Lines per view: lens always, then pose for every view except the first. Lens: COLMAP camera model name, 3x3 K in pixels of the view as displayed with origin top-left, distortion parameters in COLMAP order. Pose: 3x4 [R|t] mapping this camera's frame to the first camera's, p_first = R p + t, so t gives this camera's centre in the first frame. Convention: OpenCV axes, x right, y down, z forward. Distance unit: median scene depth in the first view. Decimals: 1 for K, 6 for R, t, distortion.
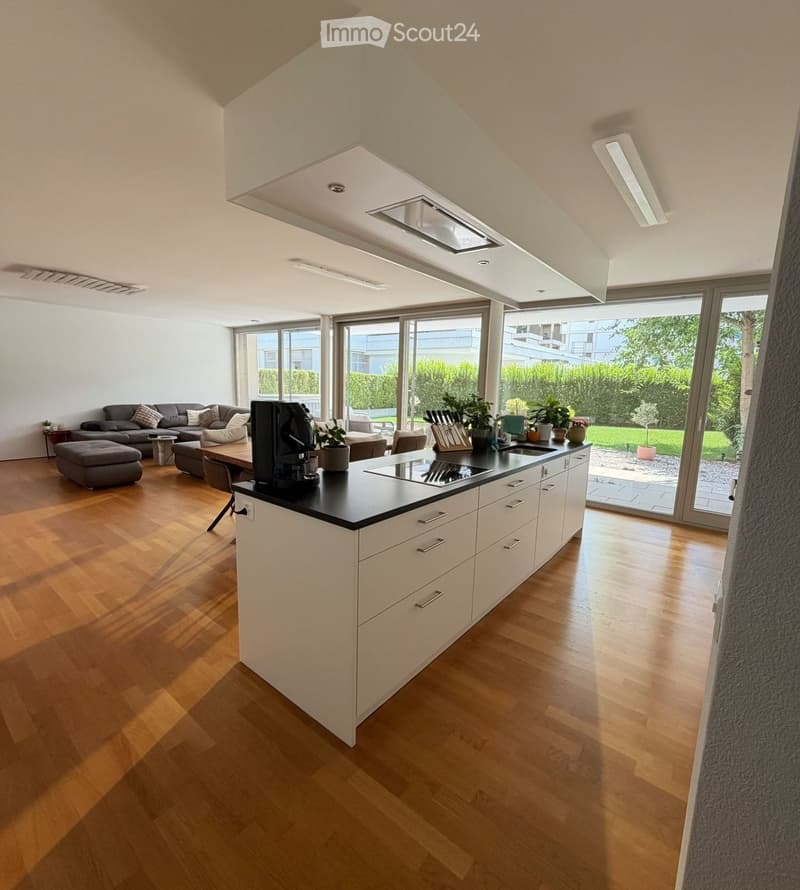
lens RADIAL K [[424.0, 0, 403.2], [0, 424.0, 448.0], [0, 0, 1]] dist [-0.001952, -0.000161]
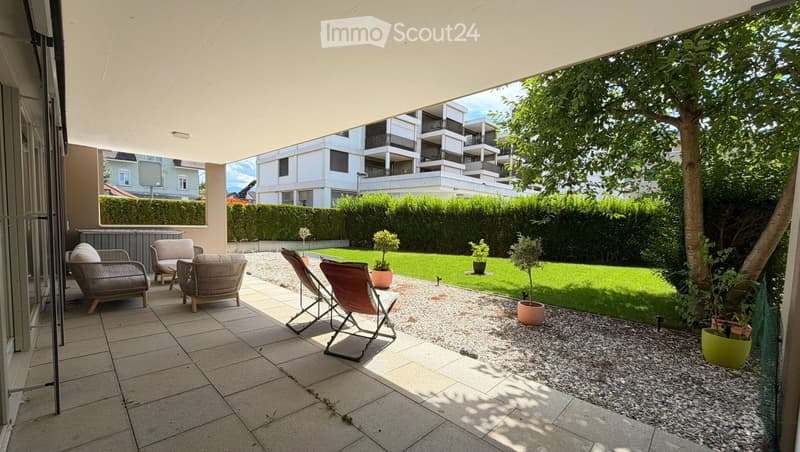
lens RADIAL K [[318.4, 0, 398.3], [0, 318.4, 238.5], [0, 0, 1]] dist [0.000310, 0.000015]
pose [[0.994660, 0.004195, -0.103121, 0.349713], [-0.013574, 0.995811, -0.090418, -0.046534], [0.102309, 0.091335, 0.990551, 0.401554]]
